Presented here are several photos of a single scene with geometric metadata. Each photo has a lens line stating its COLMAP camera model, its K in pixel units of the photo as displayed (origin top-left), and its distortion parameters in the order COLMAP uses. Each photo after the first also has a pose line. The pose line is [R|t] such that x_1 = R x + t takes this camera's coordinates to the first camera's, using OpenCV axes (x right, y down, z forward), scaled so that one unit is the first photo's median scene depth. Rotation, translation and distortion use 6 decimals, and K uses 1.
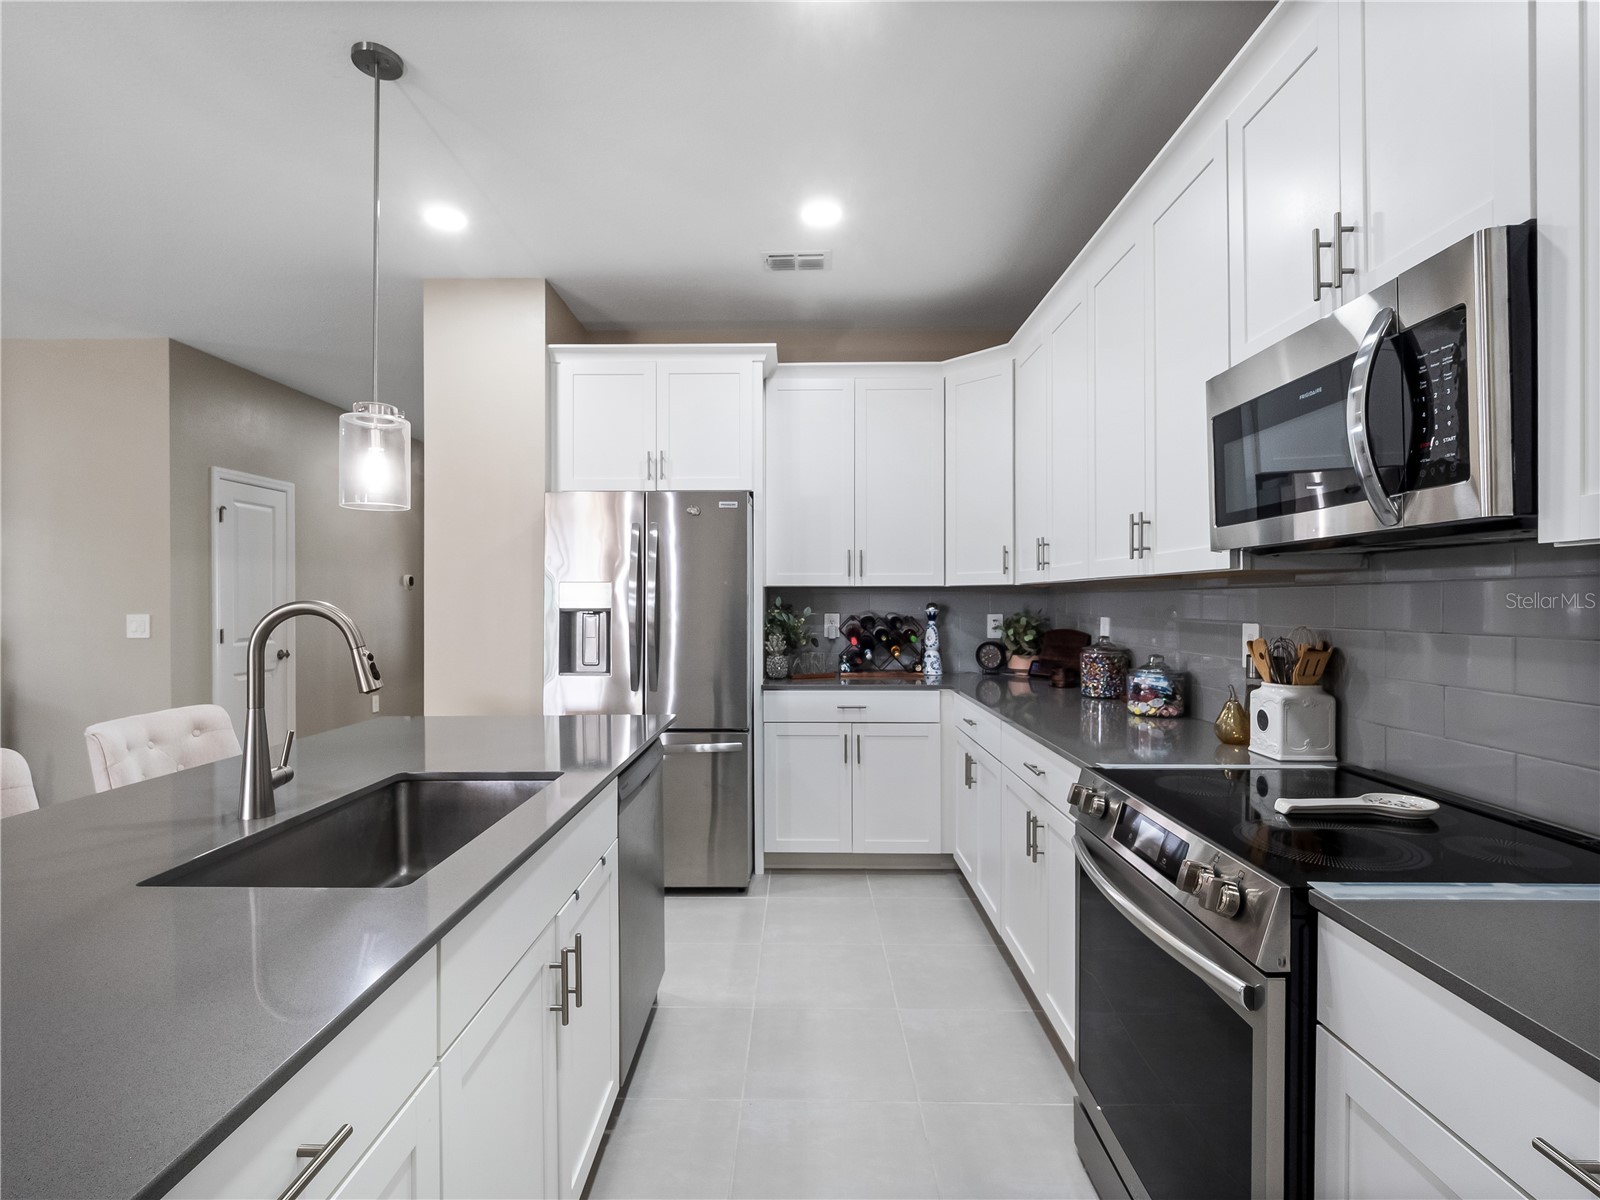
lens RADIAL K [[772.2, 0, 774.0], [0, 772.2, 599.2], [0, 0, 1]] dist [0.011105, -0.000239]
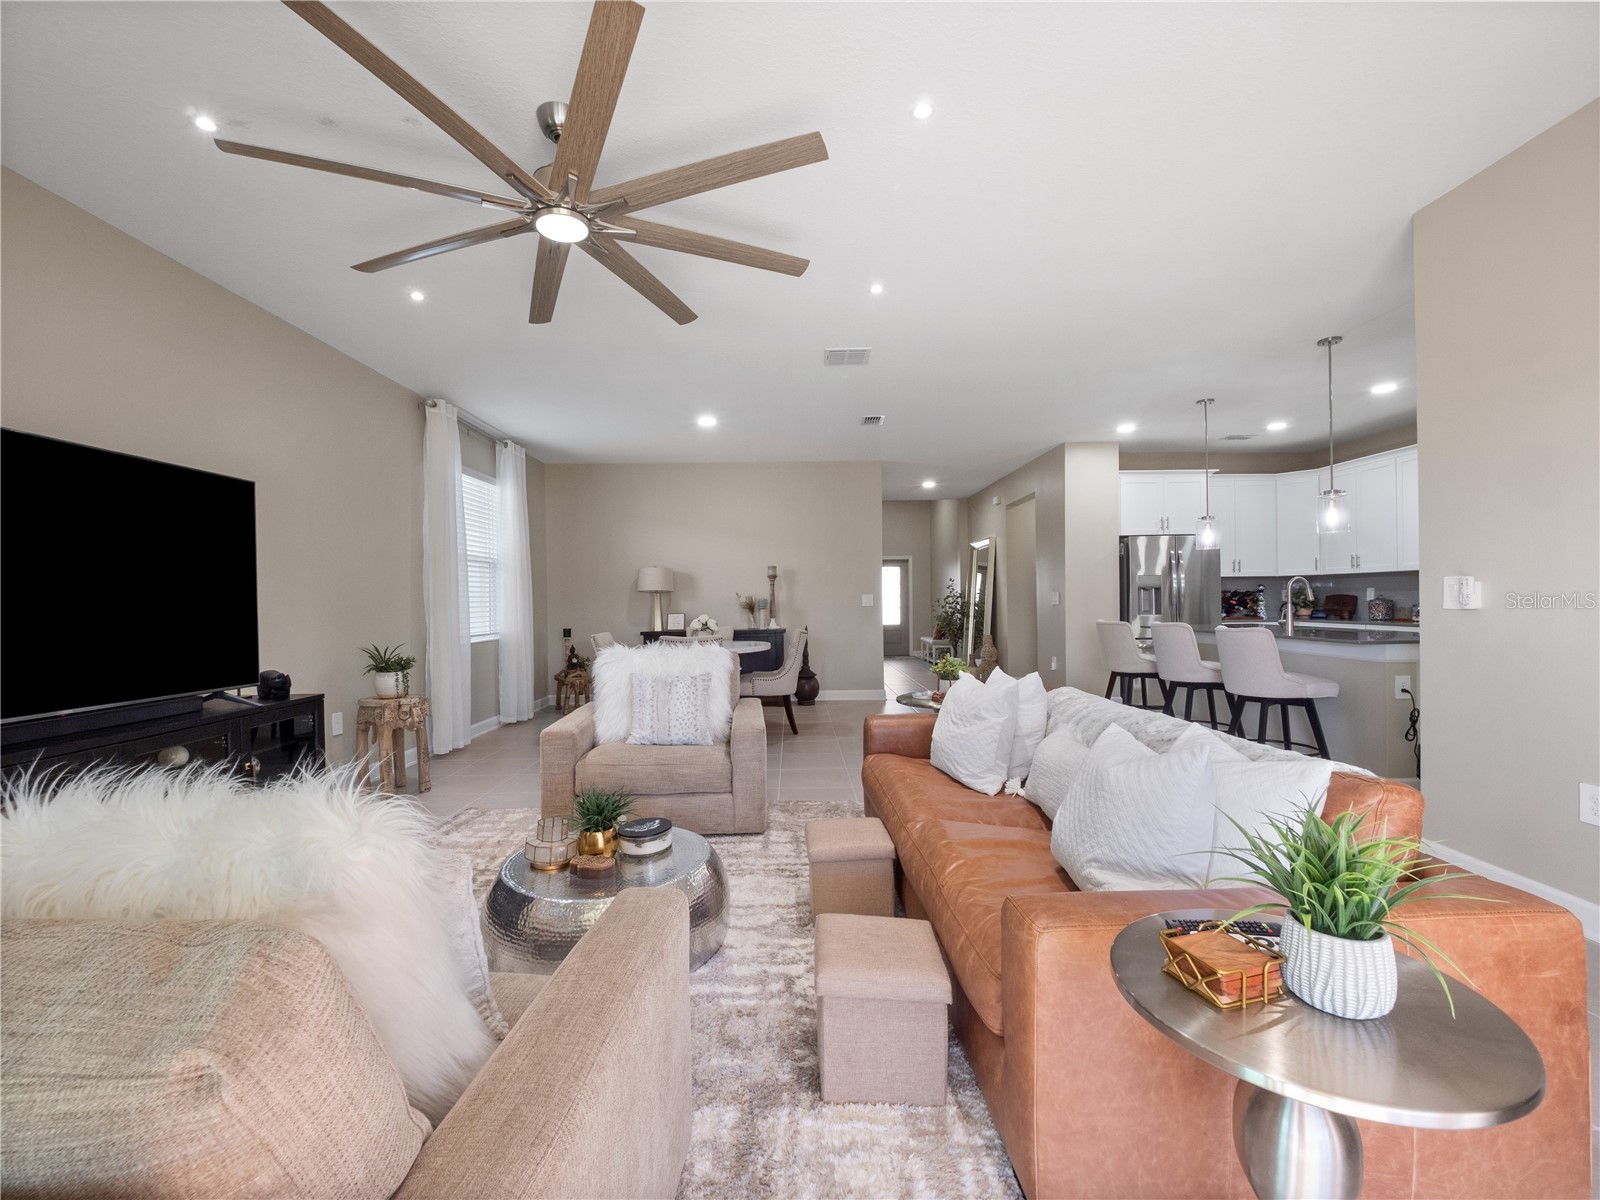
lens RADIAL K [[675.1, 0, 800.0], [0, 675.1, 600.0], [0, 0, 1]] dist [-0.000387, -0.000510]
pose [[0.999606, -0.010599, 0.025983, -1.356392], [0.010546, 0.999942, 0.002171, 0.037121], [-0.026005, -0.001896, 0.999660, -1.004953]]
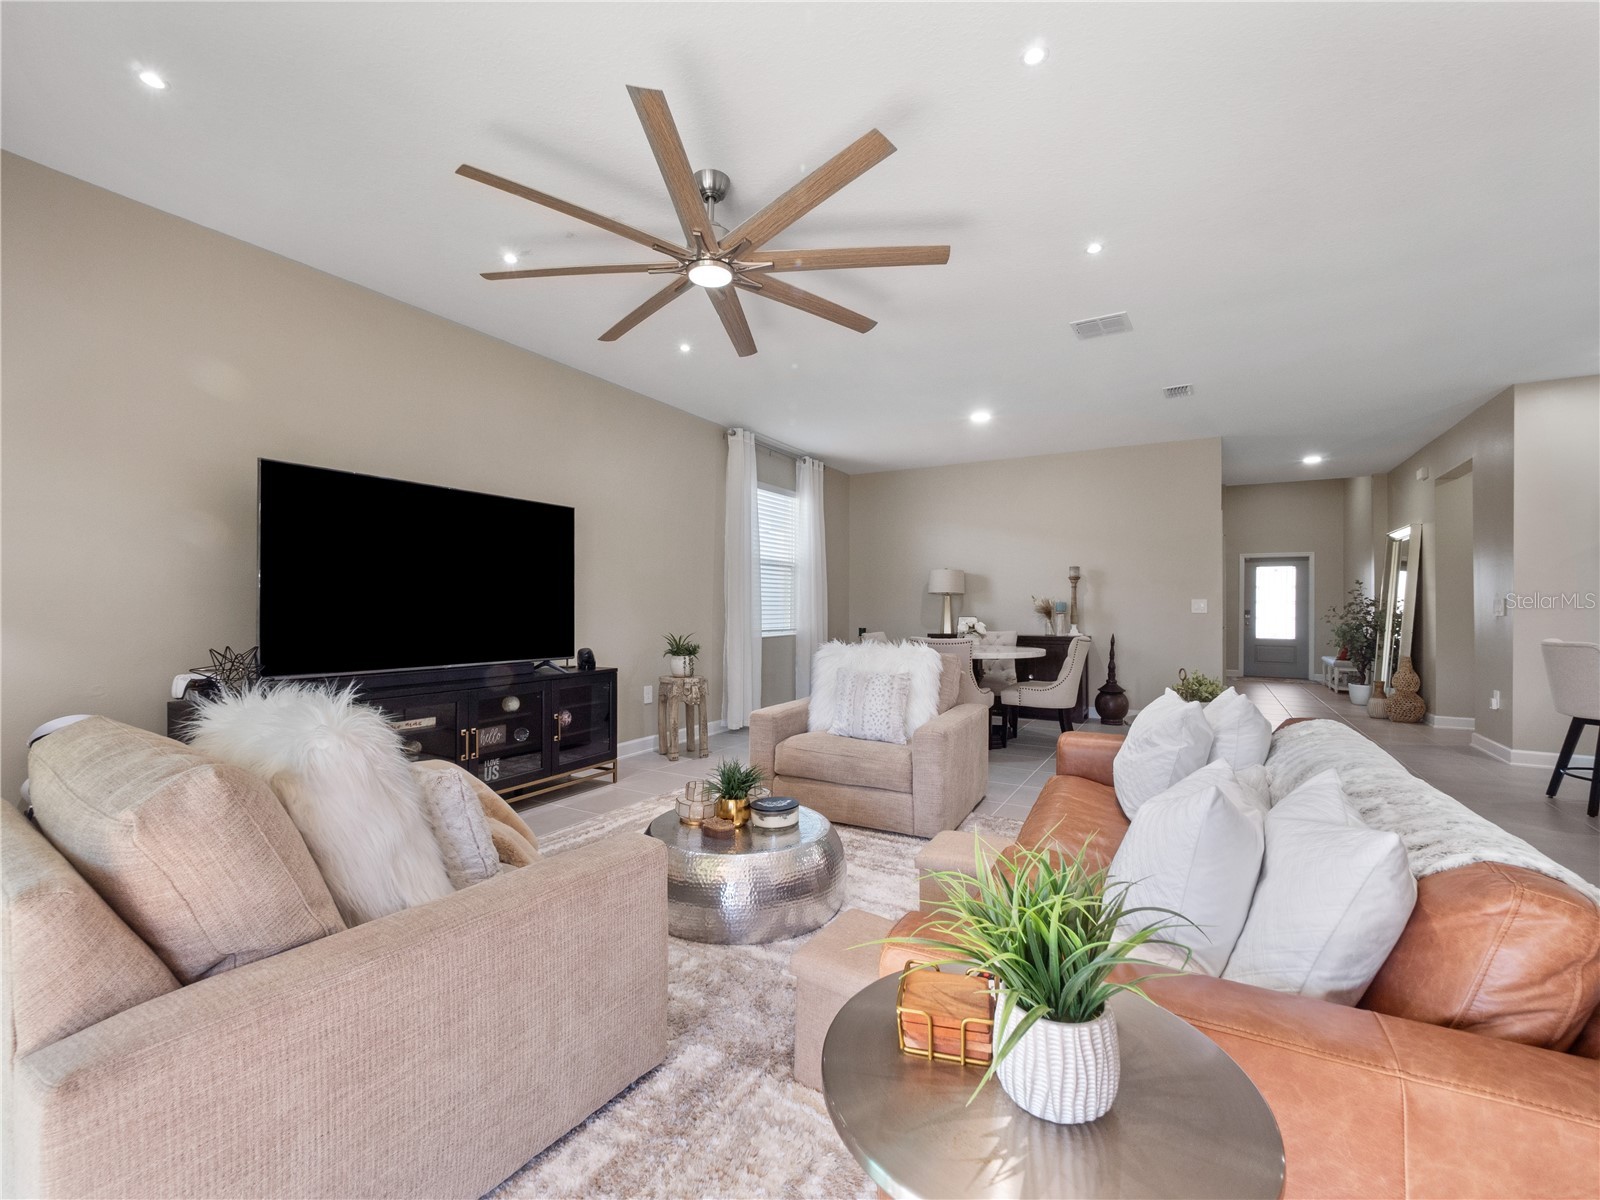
lens RADIAL K [[686.5, 0, 800.0], [0, 686.5, 600.0], [0, 0, 1]] dist [0.001461, -0.004009]
pose [[0.873644, 0.001429, -0.486564, -1.102138], [-0.005171, 0.999966, -0.006347, 0.046084], [0.486539, 0.008061, 0.873622, -0.969516]]
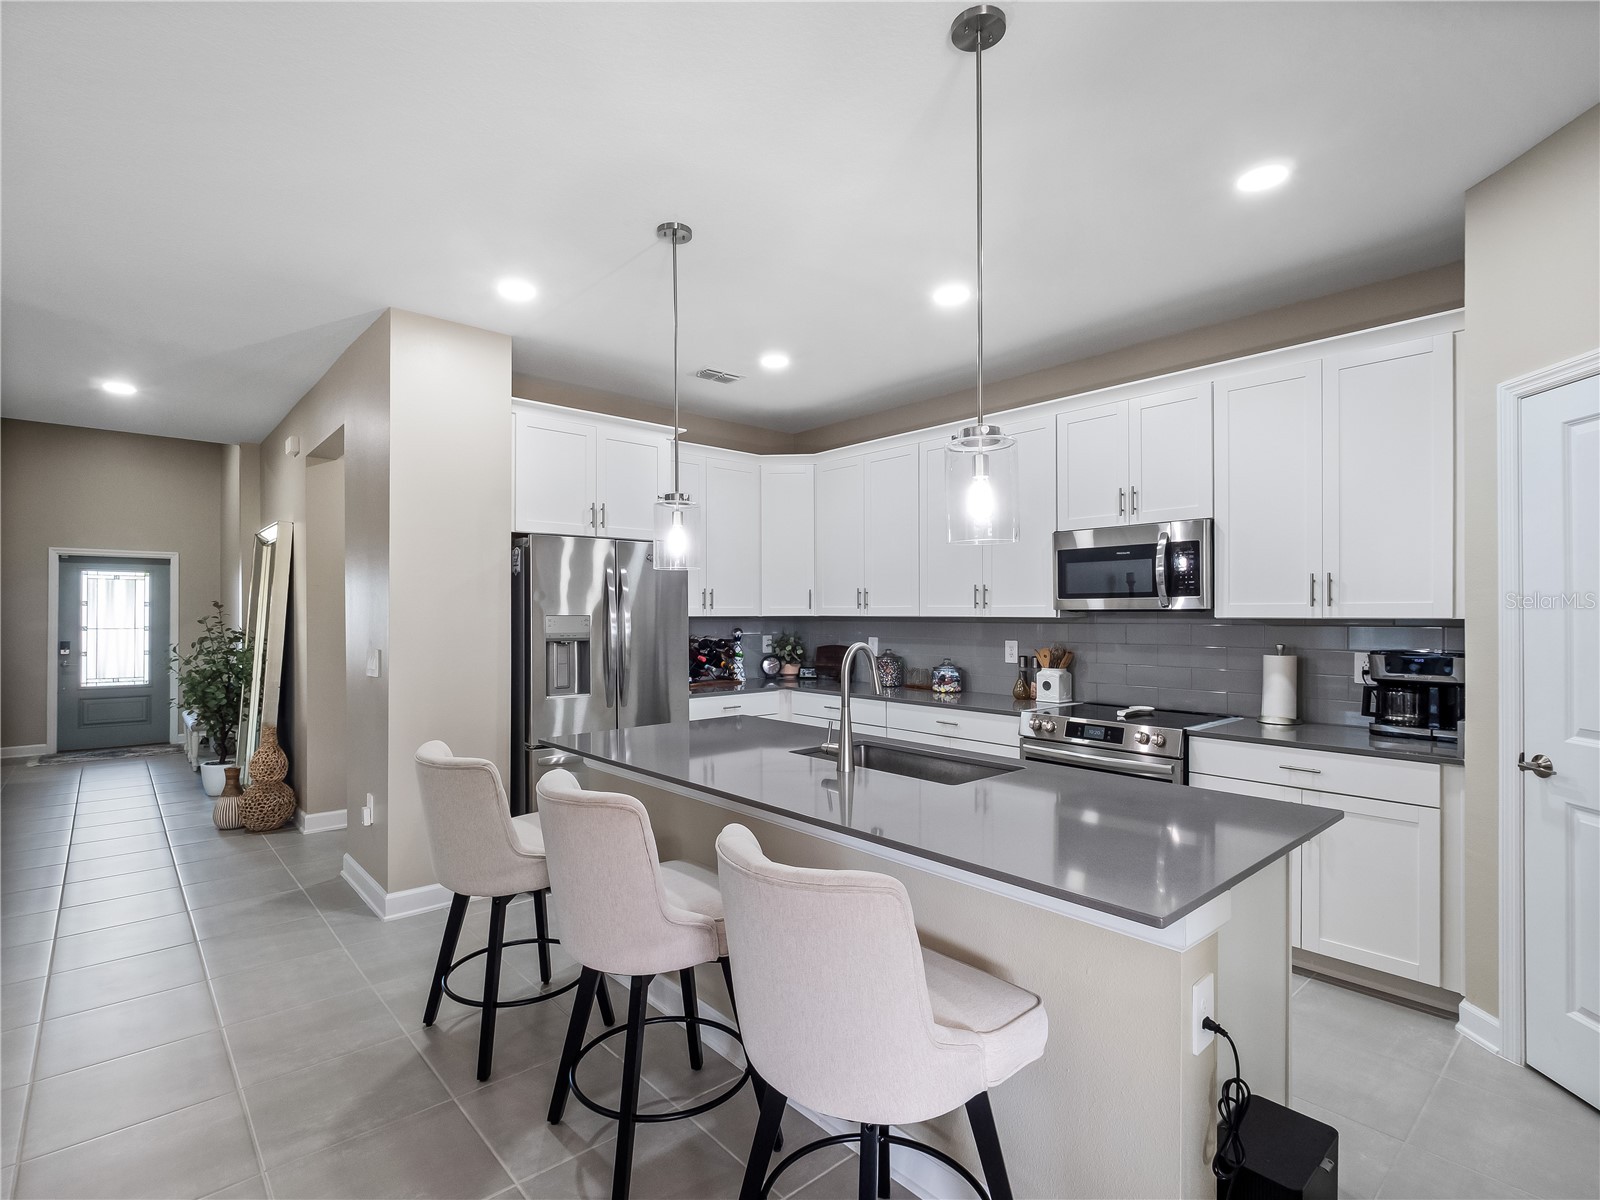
lens RADIAL K [[777.2, 0, 782.3], [0, 777.2, 609.9], [0, 0, 1]] dist [0.001270, -0.000465]
pose [[0.741969, 0.003414, 0.670425, -0.787875], [-0.001599, 0.999993, -0.003323, -0.027508], [-0.670432, 0.001394, 0.741970, -0.069591]]
